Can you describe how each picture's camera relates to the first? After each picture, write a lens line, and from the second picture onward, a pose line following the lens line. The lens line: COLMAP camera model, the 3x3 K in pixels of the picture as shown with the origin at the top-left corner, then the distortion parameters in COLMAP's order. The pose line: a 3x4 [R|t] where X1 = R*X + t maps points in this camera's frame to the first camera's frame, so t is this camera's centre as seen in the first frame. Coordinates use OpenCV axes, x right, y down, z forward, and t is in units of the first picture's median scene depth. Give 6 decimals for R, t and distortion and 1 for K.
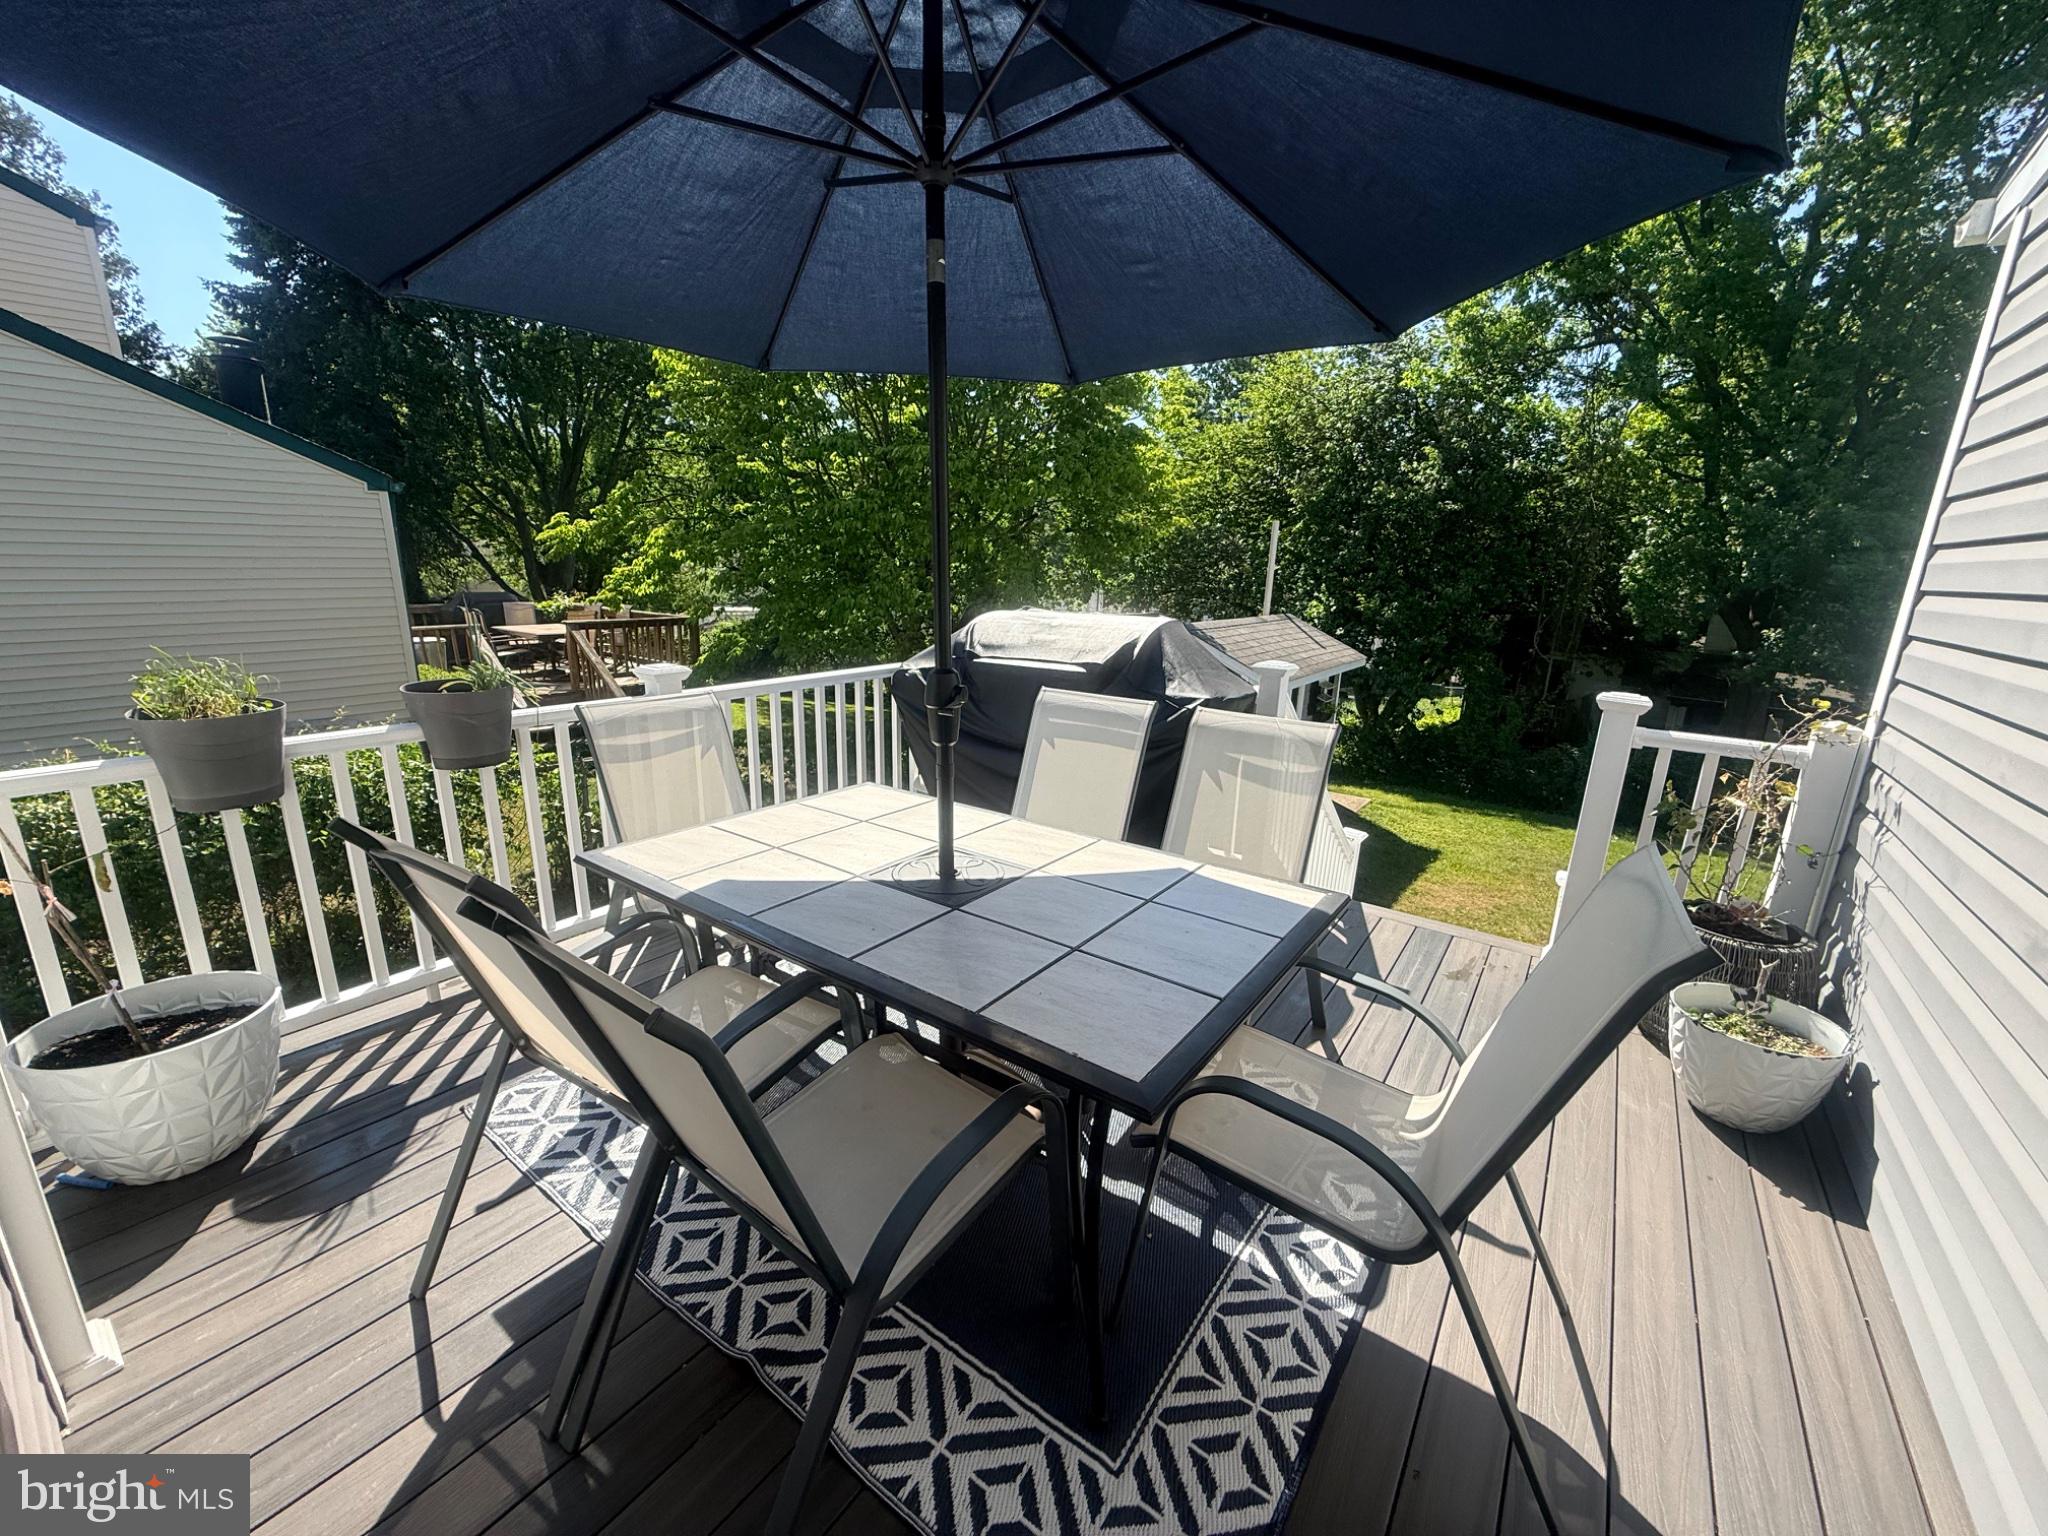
lens RADIAL K [[813.6, 0, 1024.0], [0, 813.6, 768.0], [0, 0, 1]] dist [-0.001168, -0.000079]
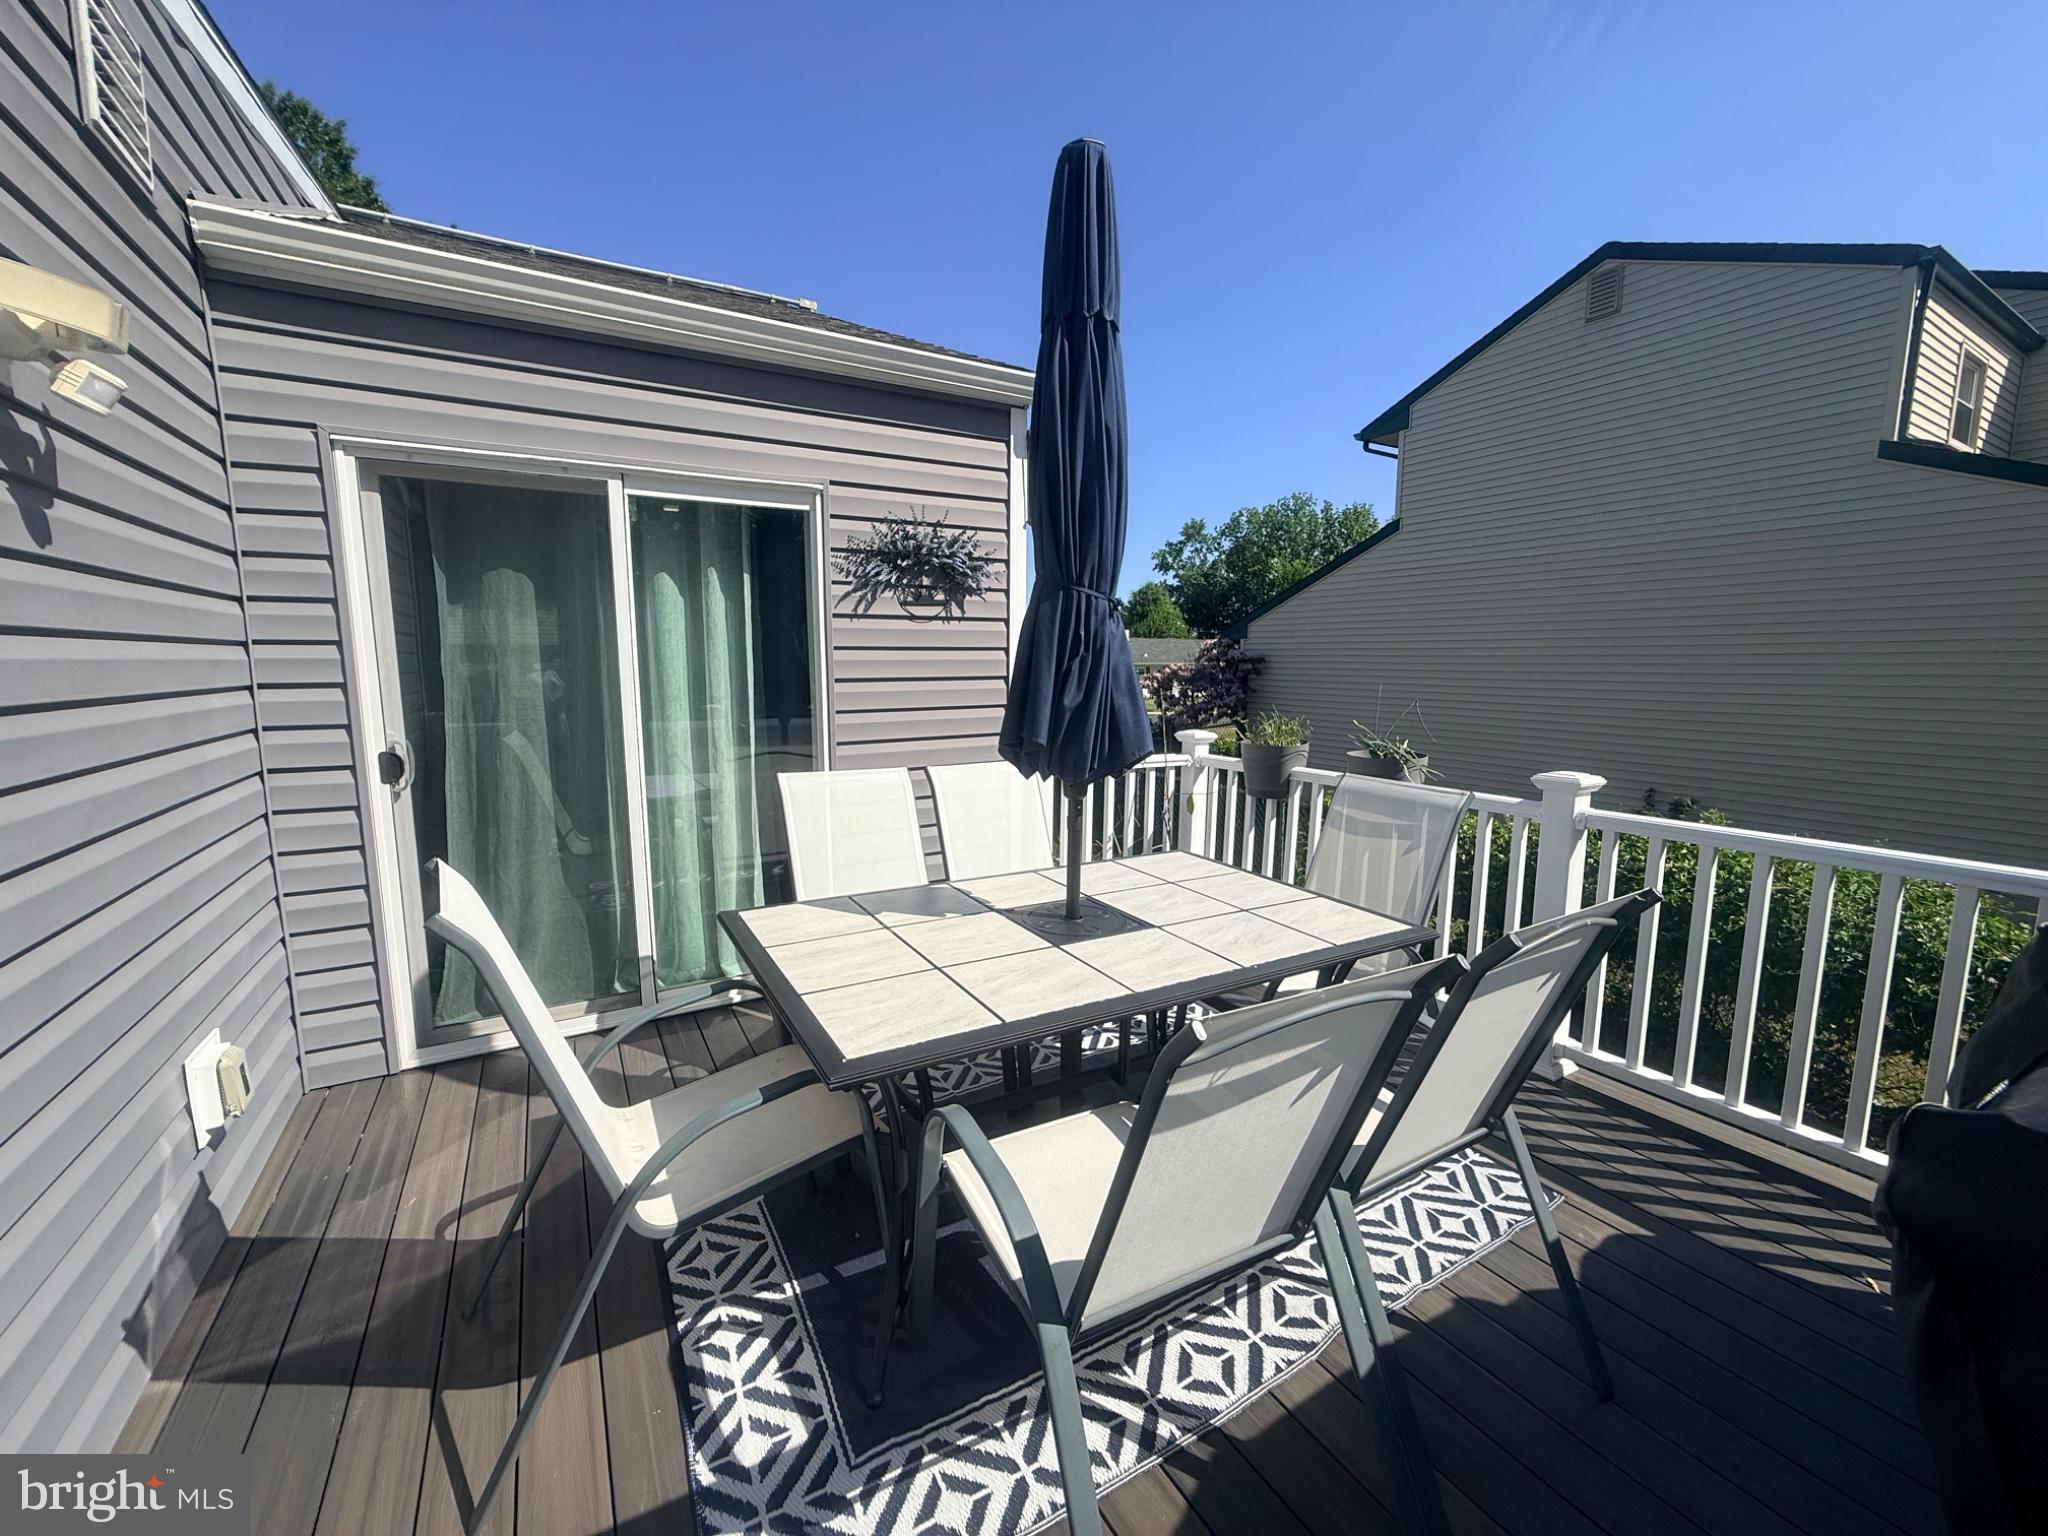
lens RADIAL K [[813.6, 0, 1024.0], [0, 813.6, 768.0], [0, 0, 1]] dist [-0.001168, -0.000079]
pose [[-0.399775, 0.095370, -0.911638, 1.100726], [-0.233902, 0.951031, 0.202063, -0.323565], [0.886267, 0.294014, -0.357891, 1.542217]]
